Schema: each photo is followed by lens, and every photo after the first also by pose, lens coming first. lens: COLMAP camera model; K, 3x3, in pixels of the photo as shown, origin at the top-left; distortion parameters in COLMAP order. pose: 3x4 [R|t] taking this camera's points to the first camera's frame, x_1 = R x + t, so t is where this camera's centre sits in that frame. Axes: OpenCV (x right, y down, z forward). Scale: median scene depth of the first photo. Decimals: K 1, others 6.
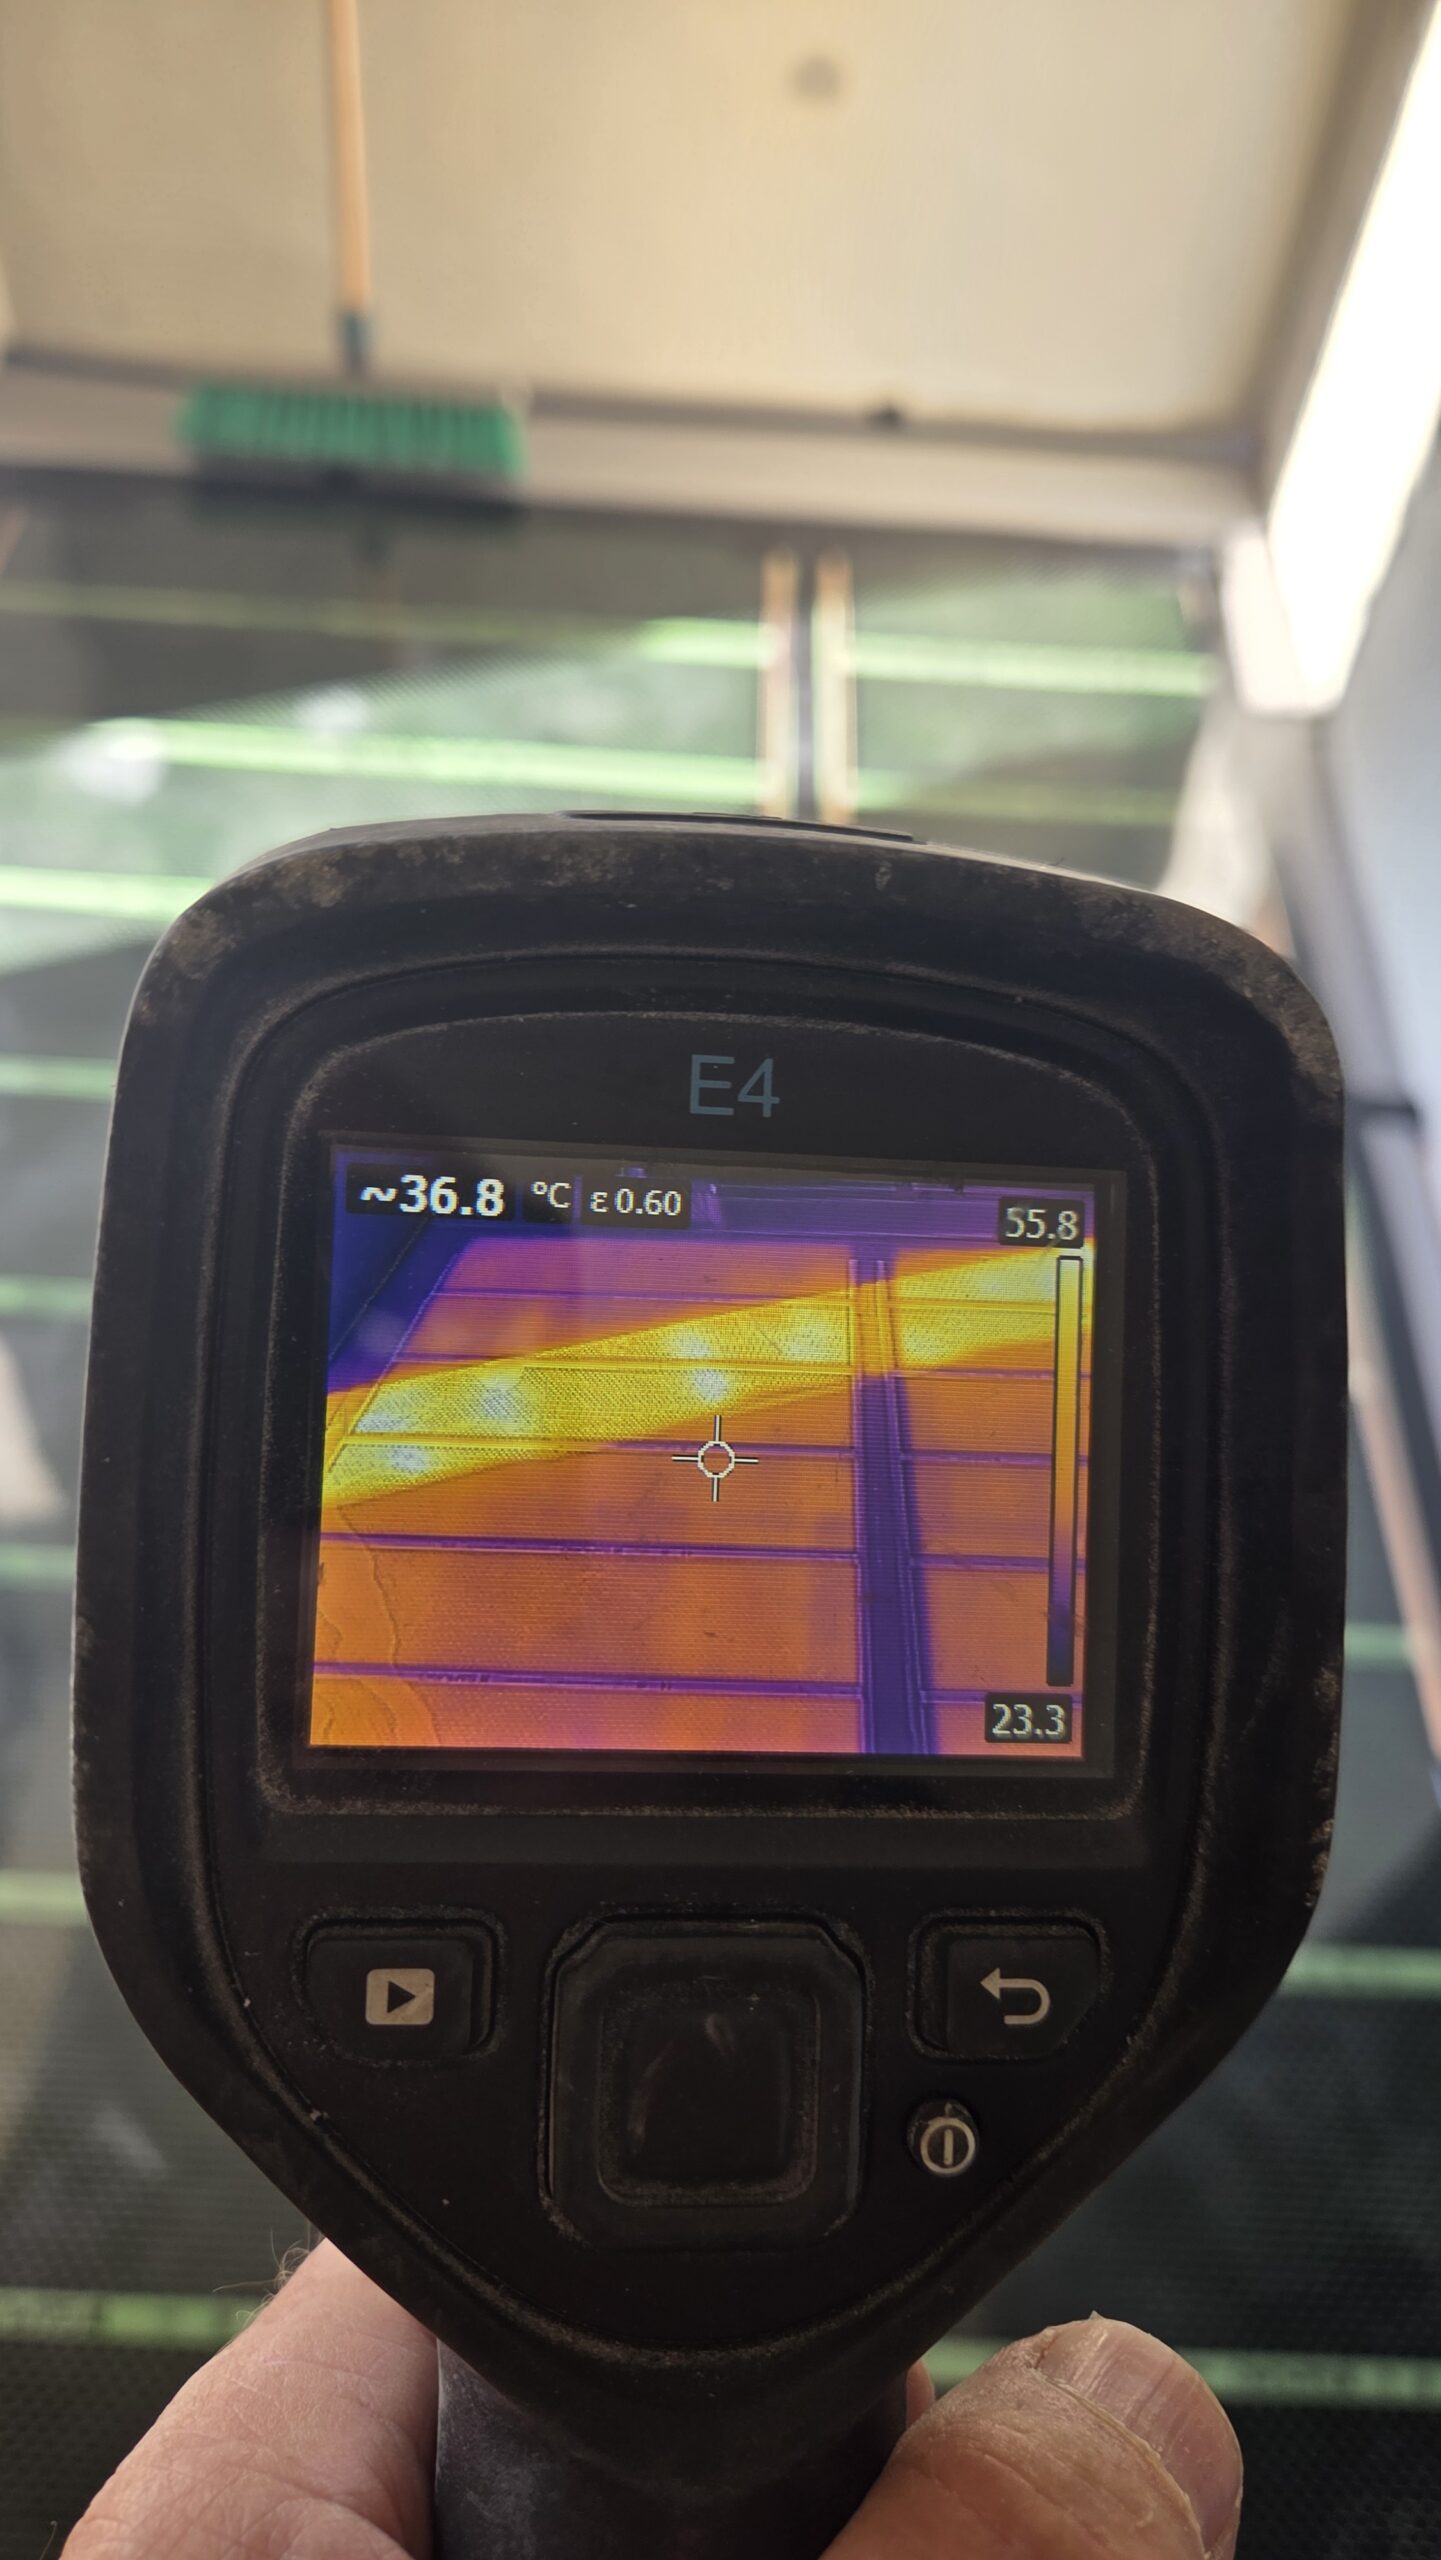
lens RADIAL K [[1837.1, 0, 729.5], [0, 1837.1, 1296.2], [0, 0, 1]] dist [-0.041693, -0.015255]
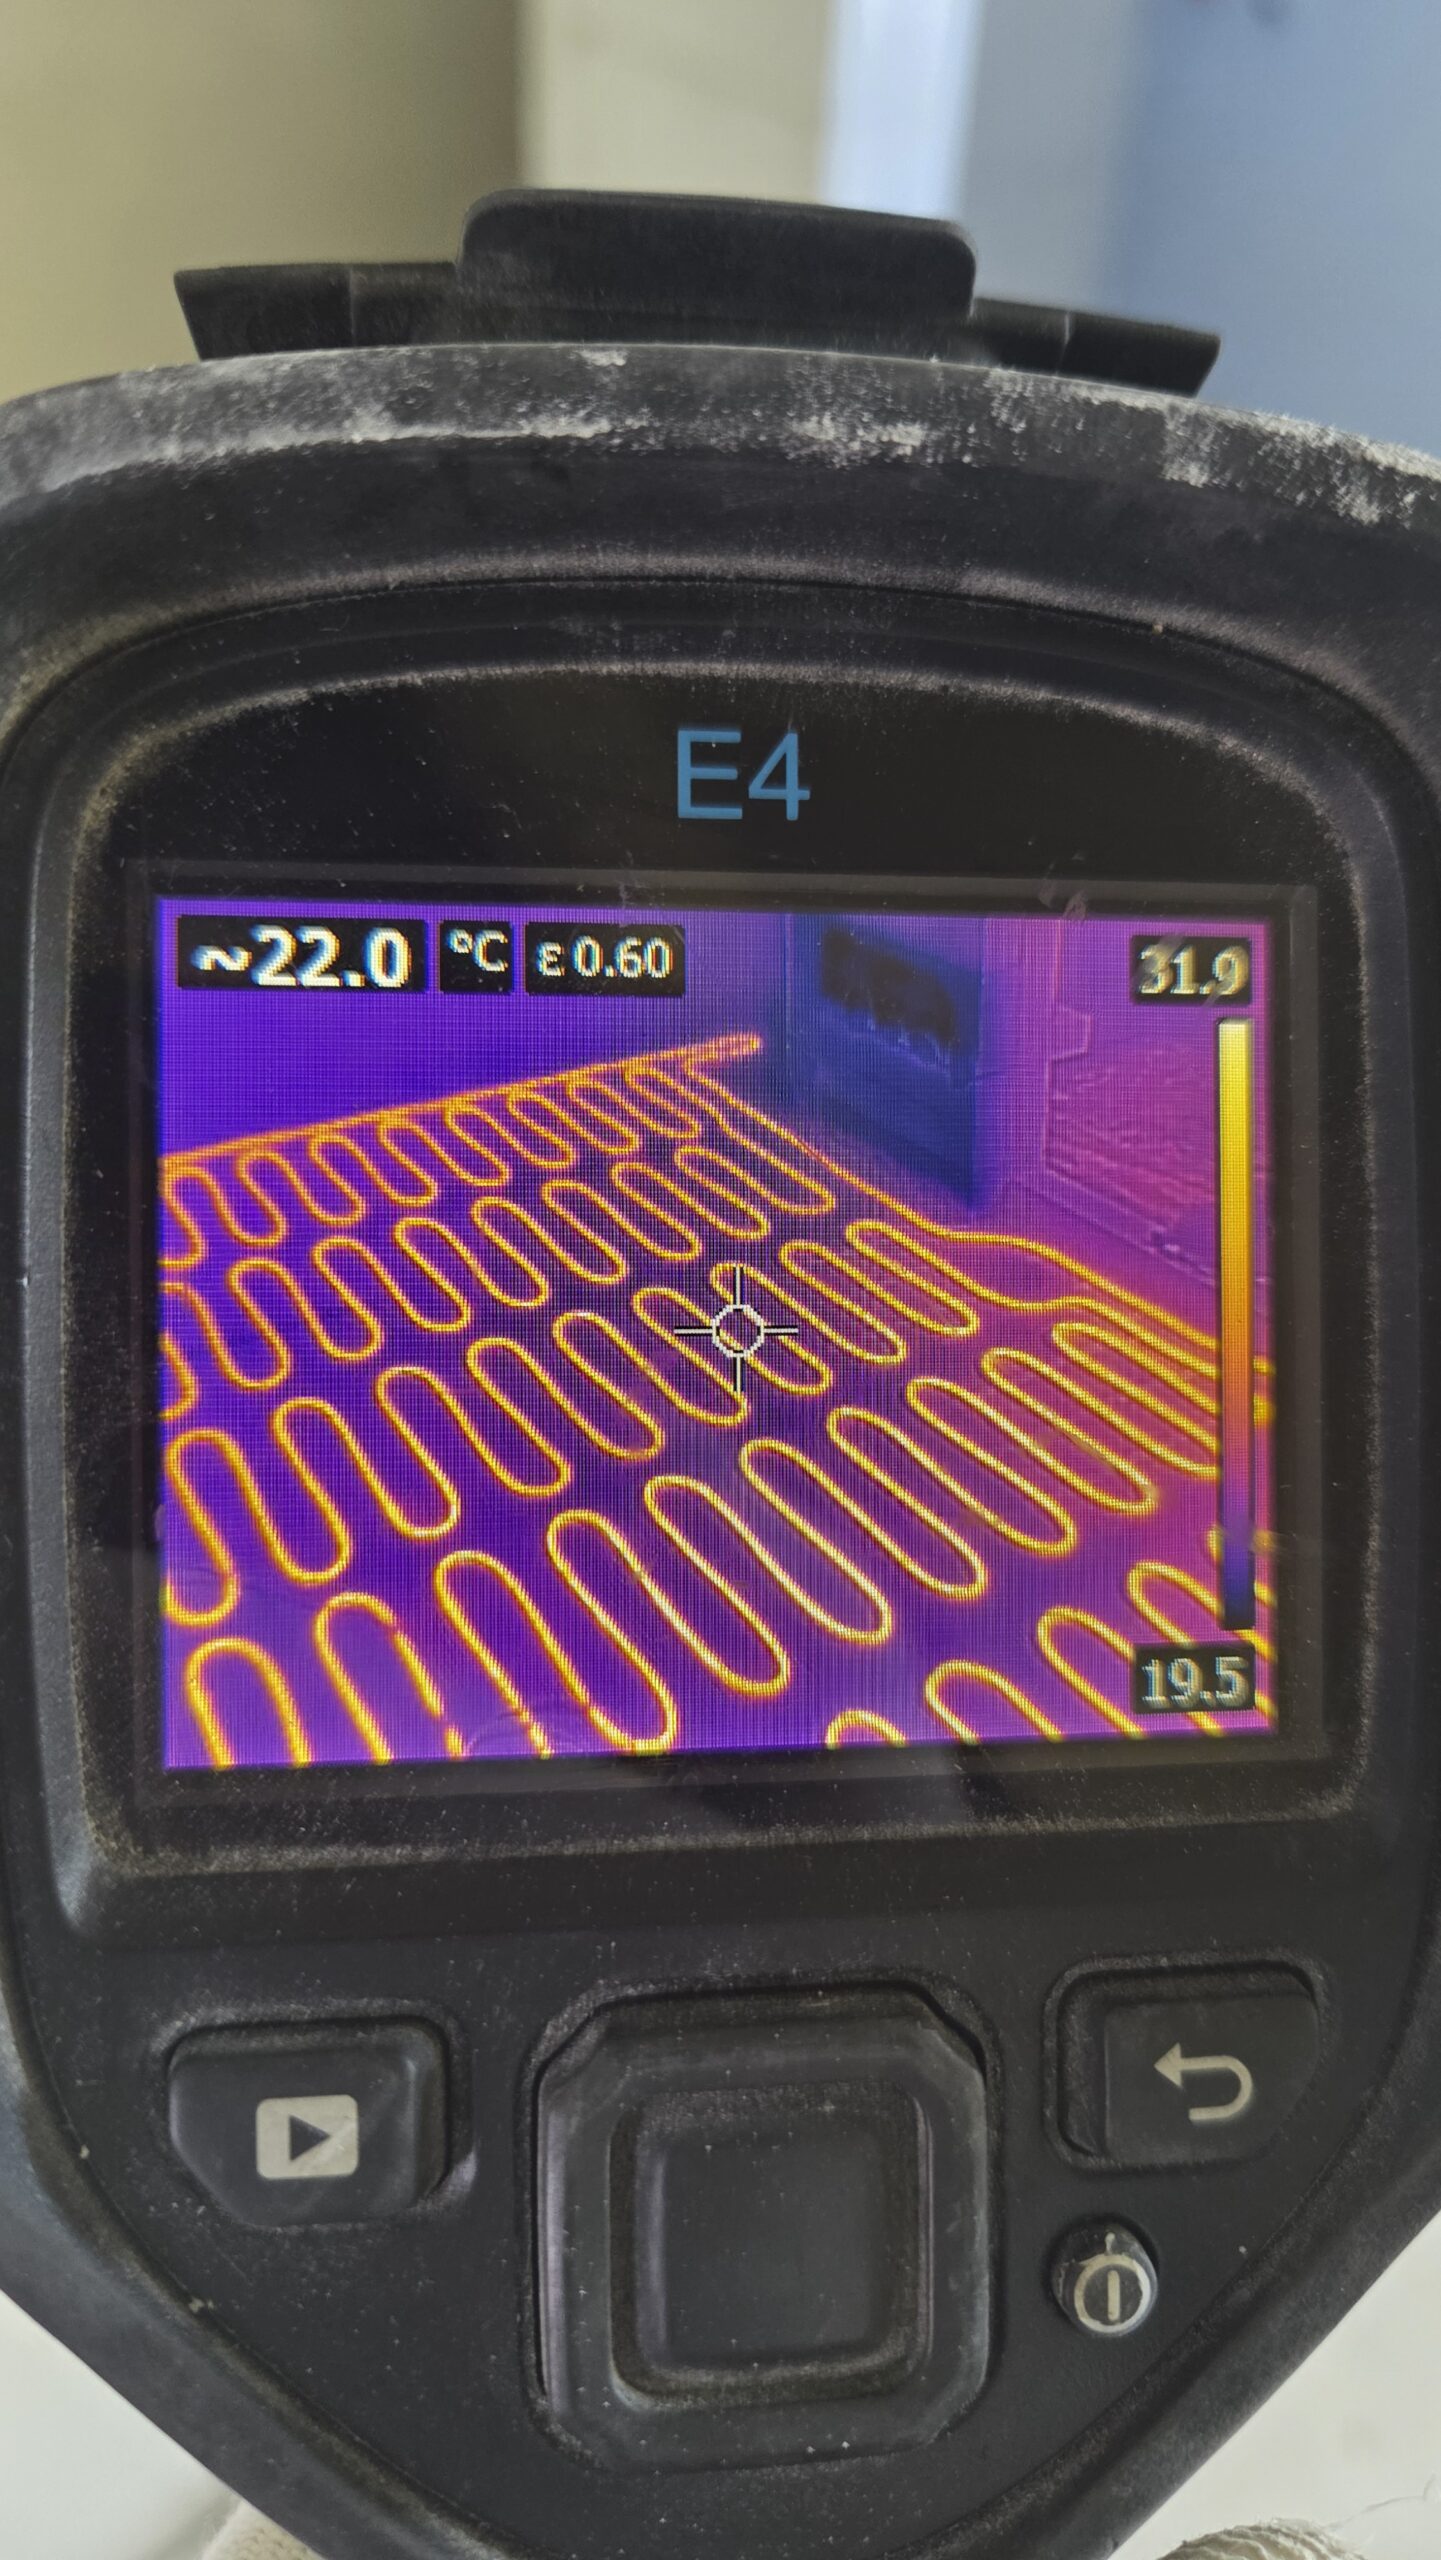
lens RADIAL K [[1863.8, 0, 742.3], [0, 1863.8, 1316.2], [0, 0, 1]] dist [-0.057979, 0.016169]
pose [[0.999090, -0.042152, 0.006543, -0.010576], [0.041591, 0.996675, 0.070069, 0.037220], [-0.009475, -0.069733, 0.997521, 0.319830]]
